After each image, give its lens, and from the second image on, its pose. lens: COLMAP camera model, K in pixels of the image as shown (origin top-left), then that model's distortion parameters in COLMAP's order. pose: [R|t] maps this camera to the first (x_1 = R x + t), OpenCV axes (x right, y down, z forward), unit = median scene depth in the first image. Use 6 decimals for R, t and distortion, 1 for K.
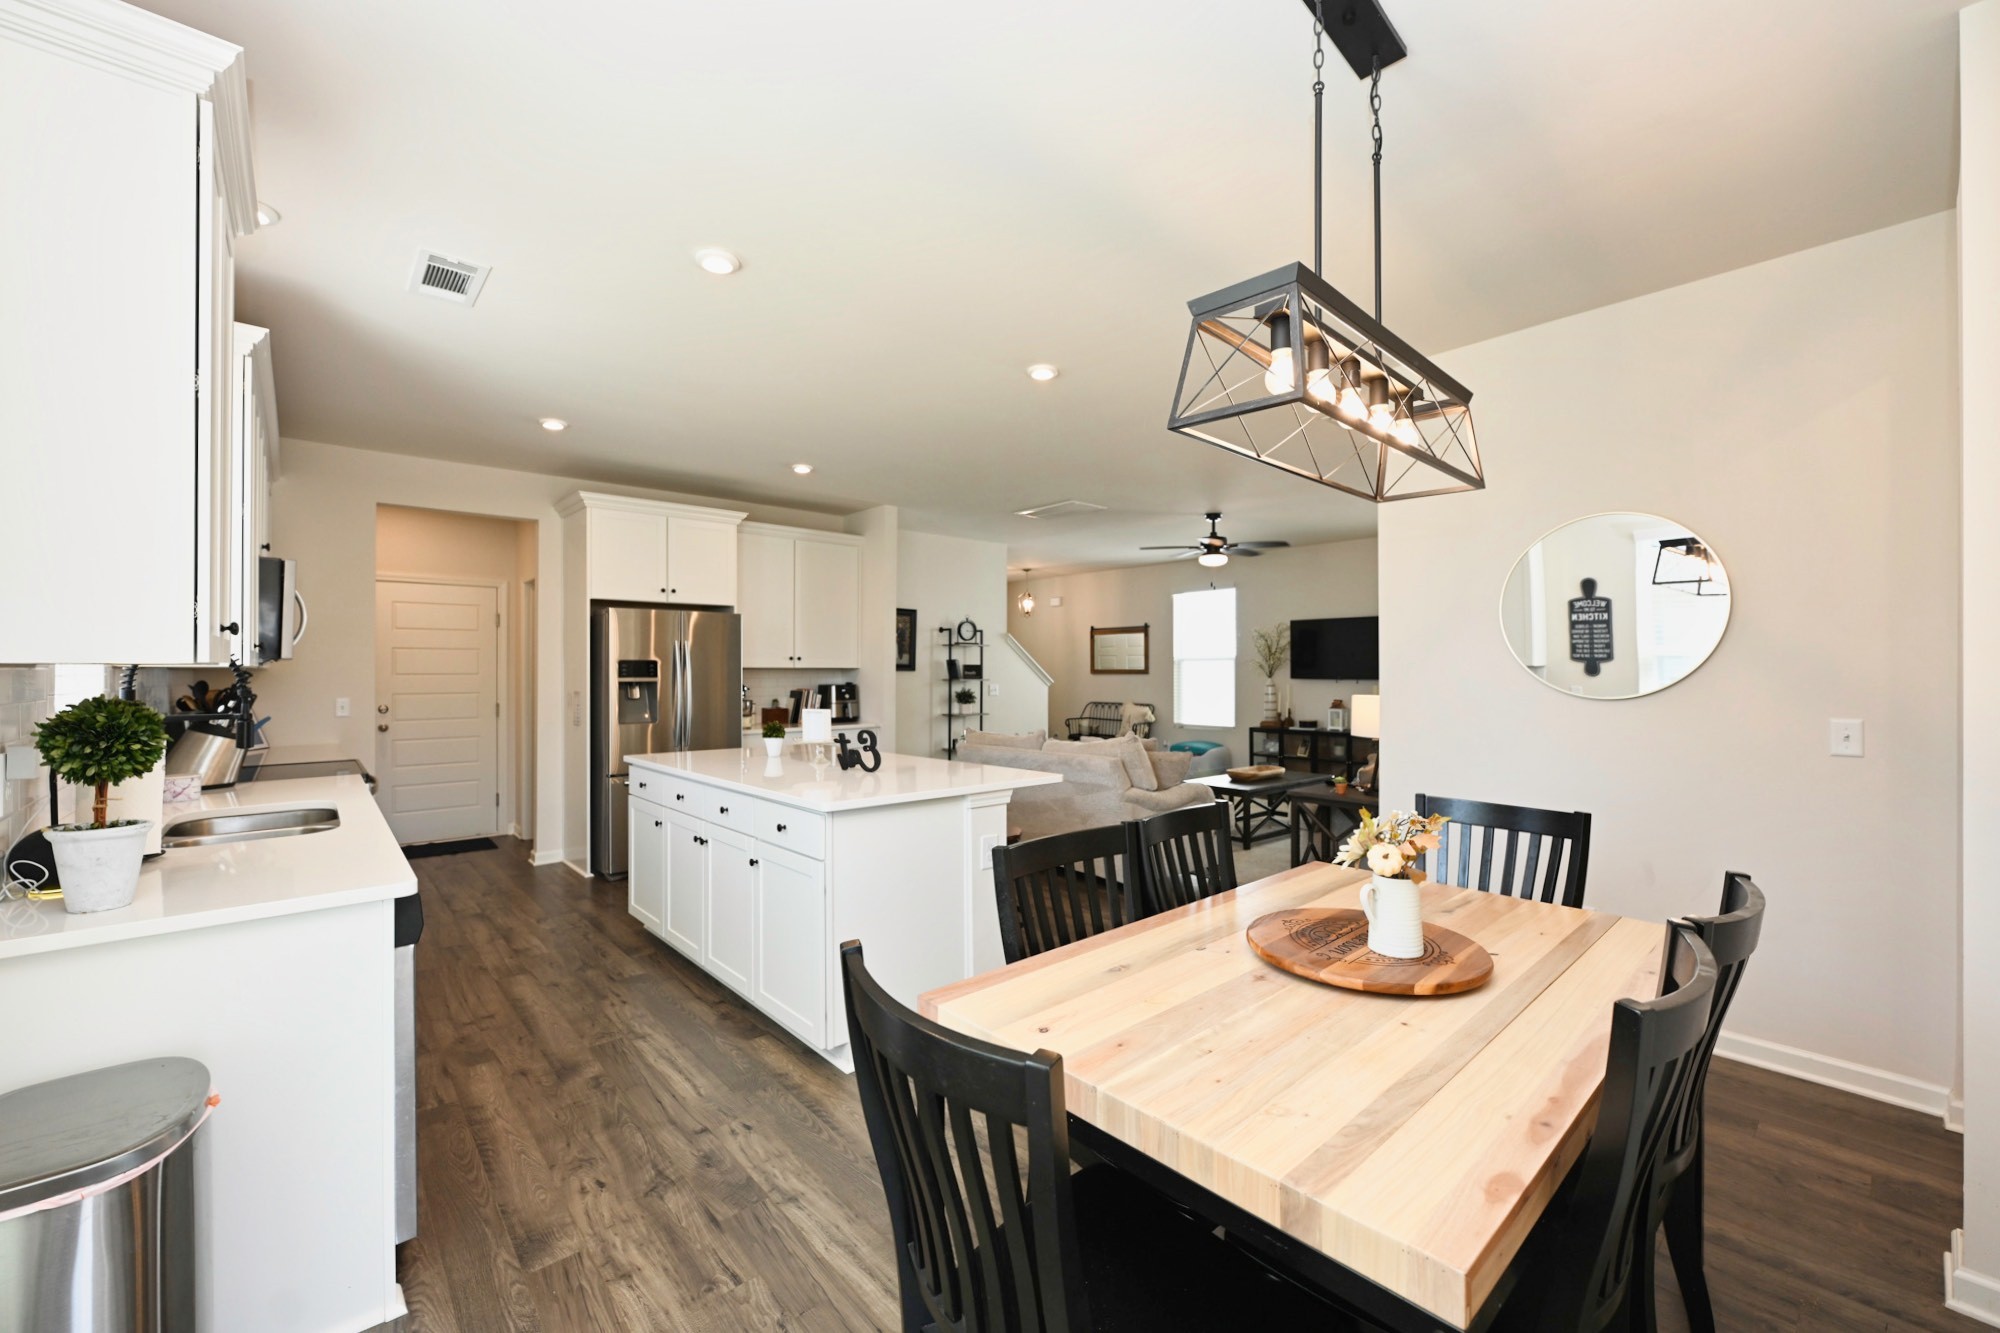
lens RADIAL K [[786.2, 0, 995.5], [0, 786.2, 670.4], [0, 0, 1]] dist [-0.002082, -0.000221]
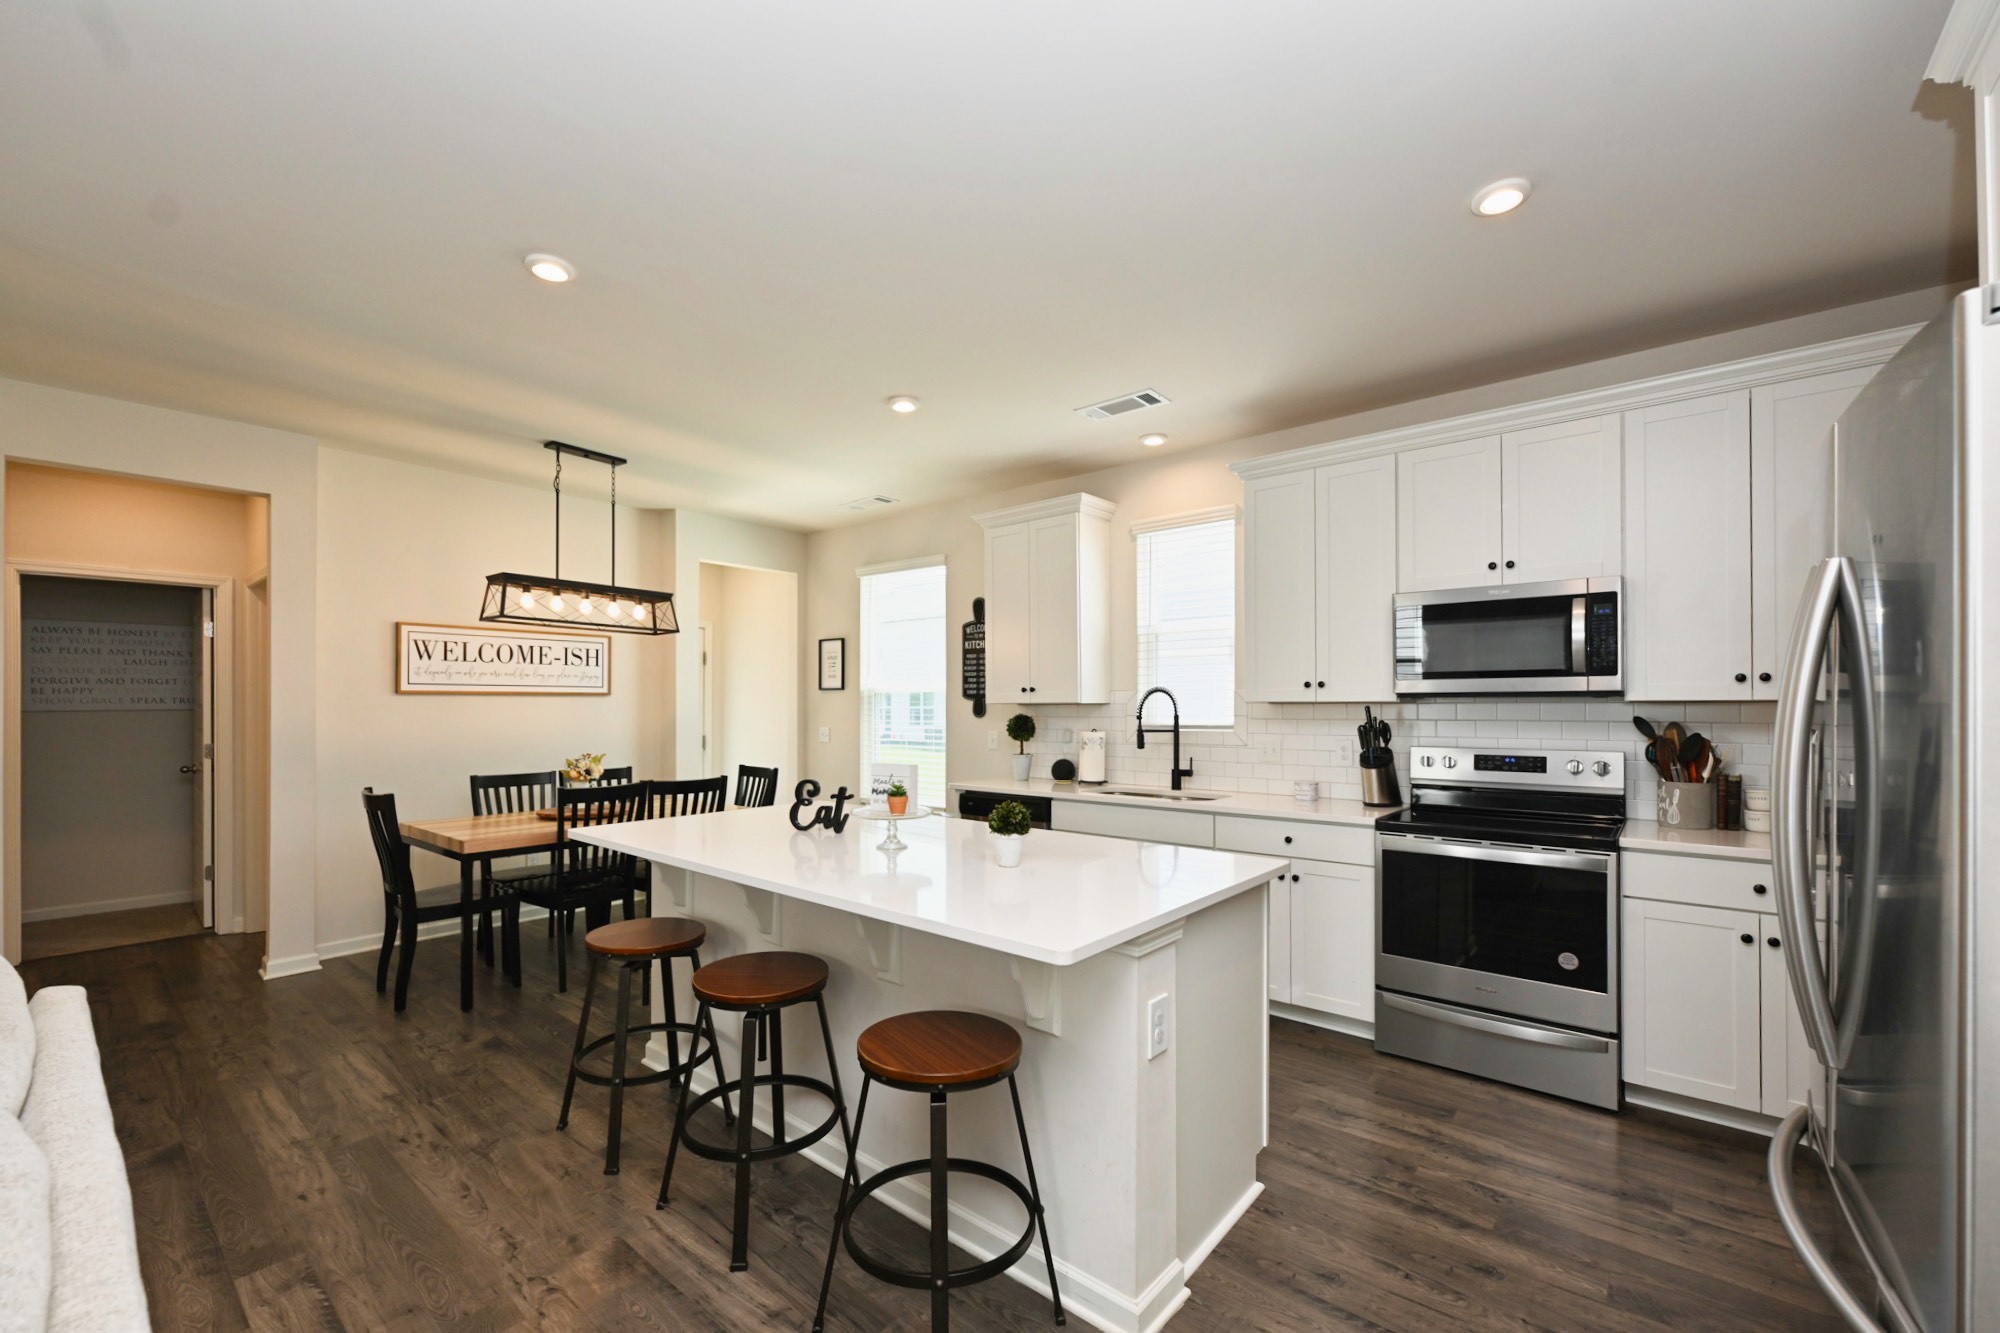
lens RADIAL K [[813.3, 0, 1001.9], [0, 813.3, 695.7], [0, 0, 1]] dist [-0.000401, -0.000100]
pose [[-0.988043, 0.001905, -0.154165, -0.119083], [0.003648, 0.999933, -0.011023, -0.001498], [0.154133, -0.011454, -0.987984, 0.947115]]
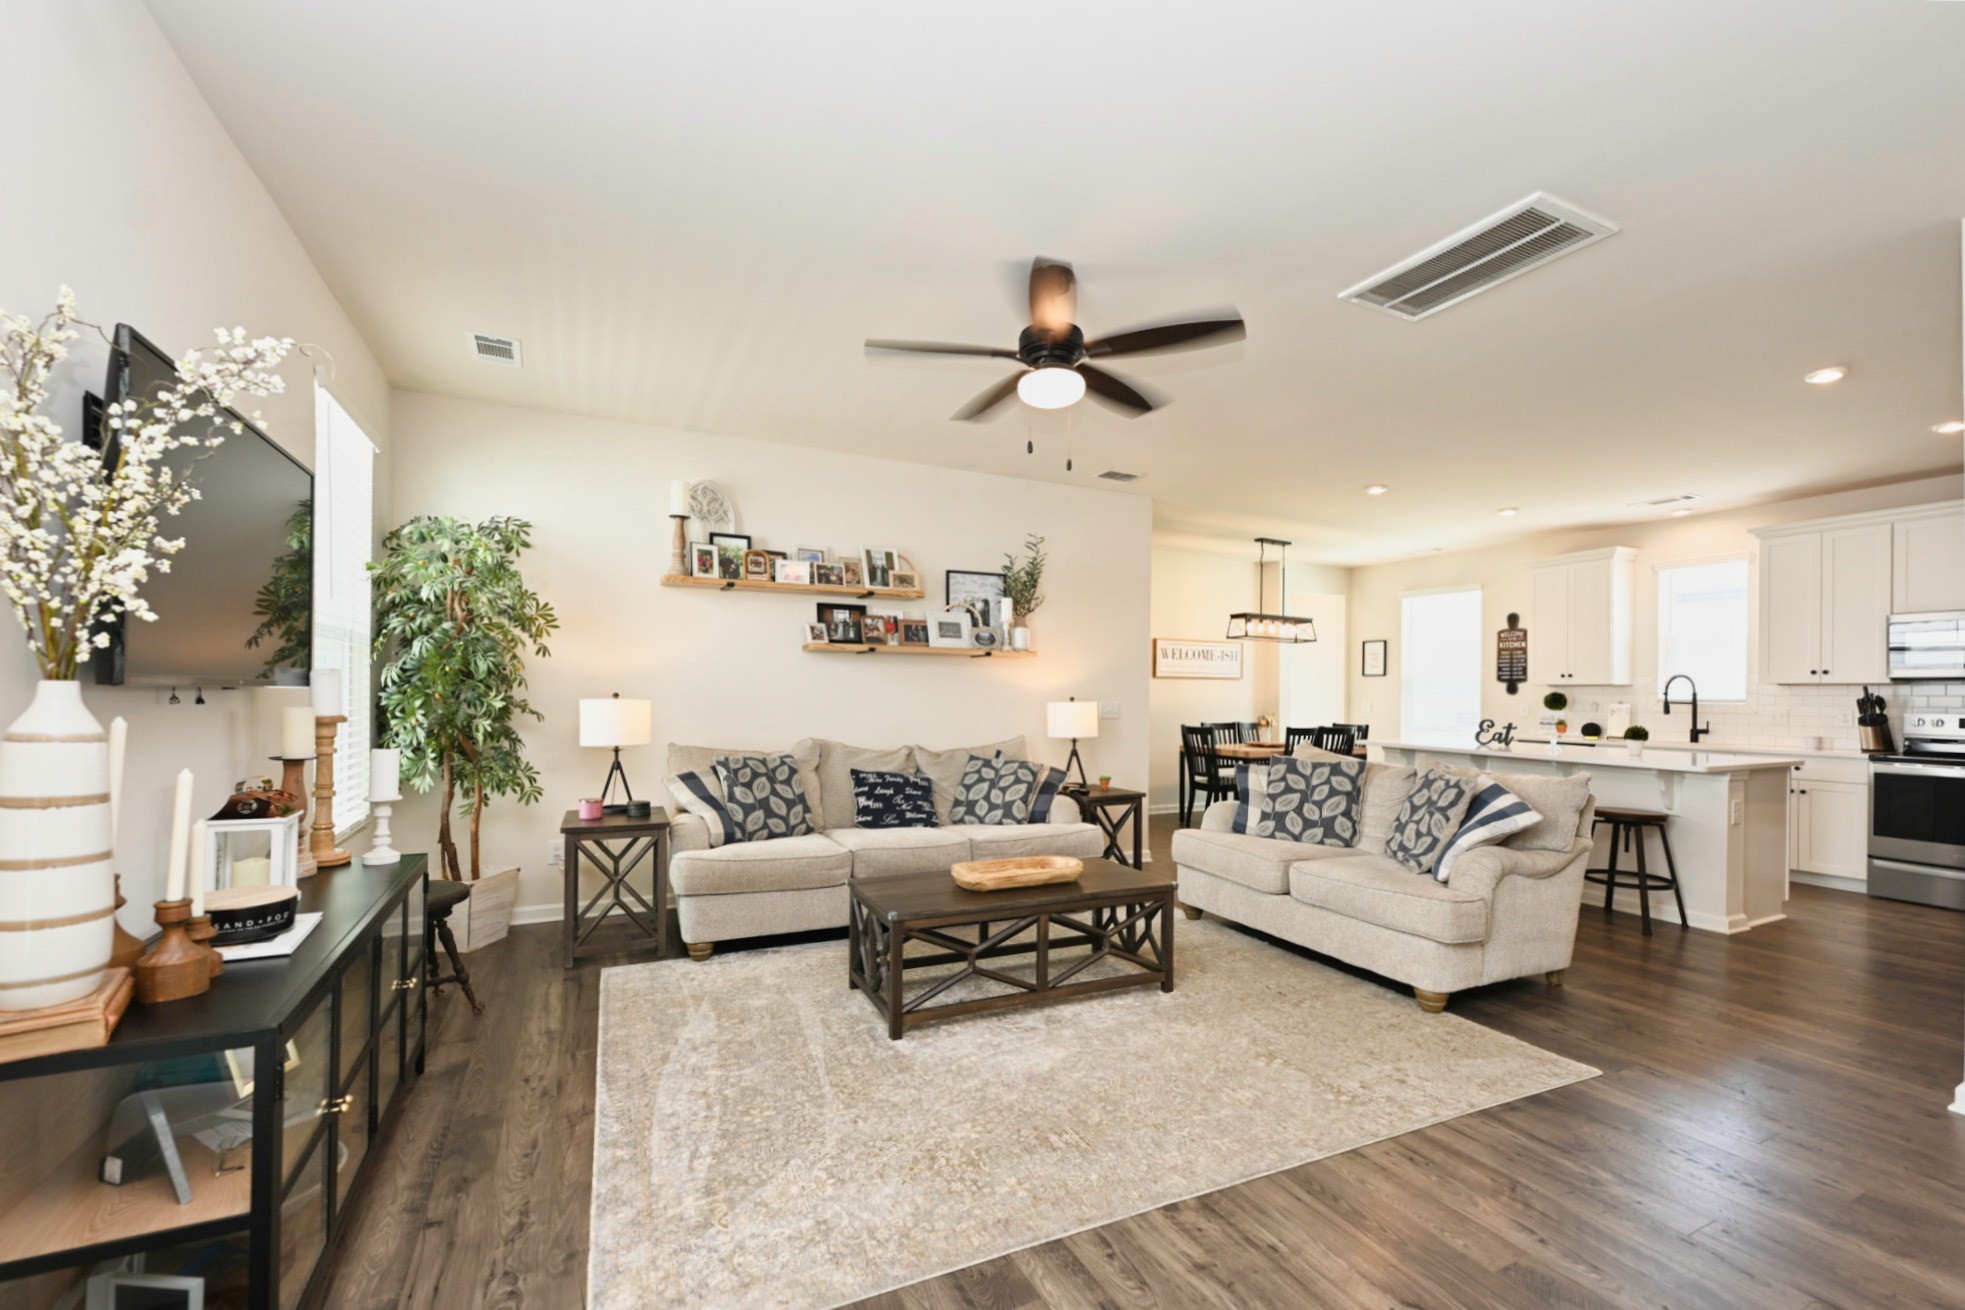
lens RADIAL K [[814.6, 0, 984.1], [0, 814.6, 689.0], [0, 0, 1]] dist [-0.001368, -0.000260]
pose [[-0.964856, -0.005528, 0.262722, 0.206378], [-0.006758, 0.999970, -0.003781, 0.012353], [-0.262693, -0.005424, -0.964864, 1.485746]]
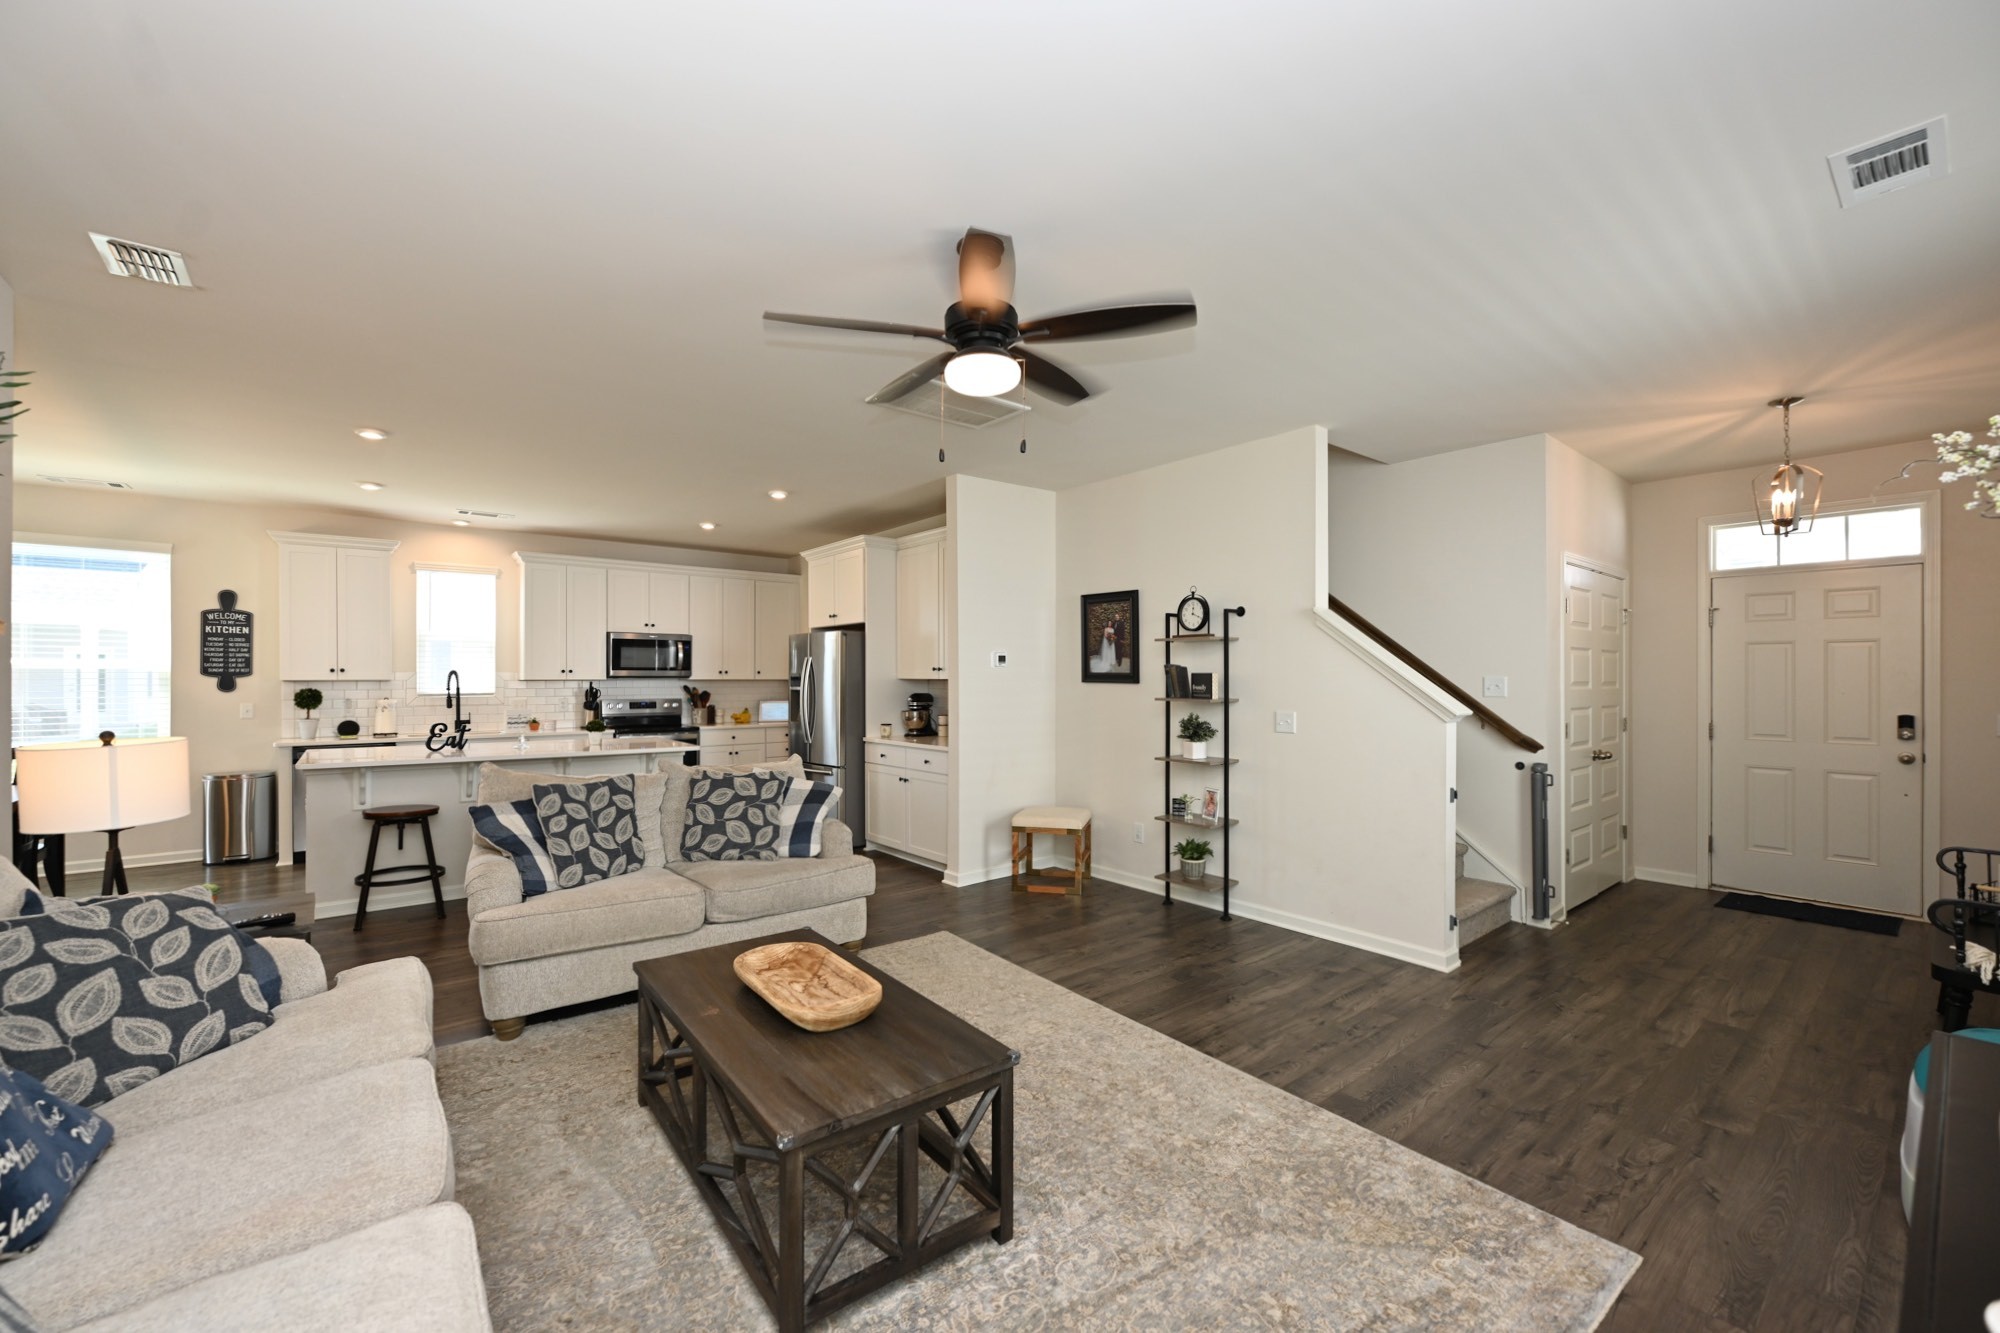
lens RADIAL K [[801.8, 0, 1001.5], [0, 801.8, 671.9], [0, 0, 1]] dist [-0.001752, -0.000347]
pose [[-0.031664, -0.005441, -0.999484, 0.671267], [0.000973, 0.999985, -0.005475, -0.006644], [0.999498, -0.001146, -0.031658, 1.070262]]
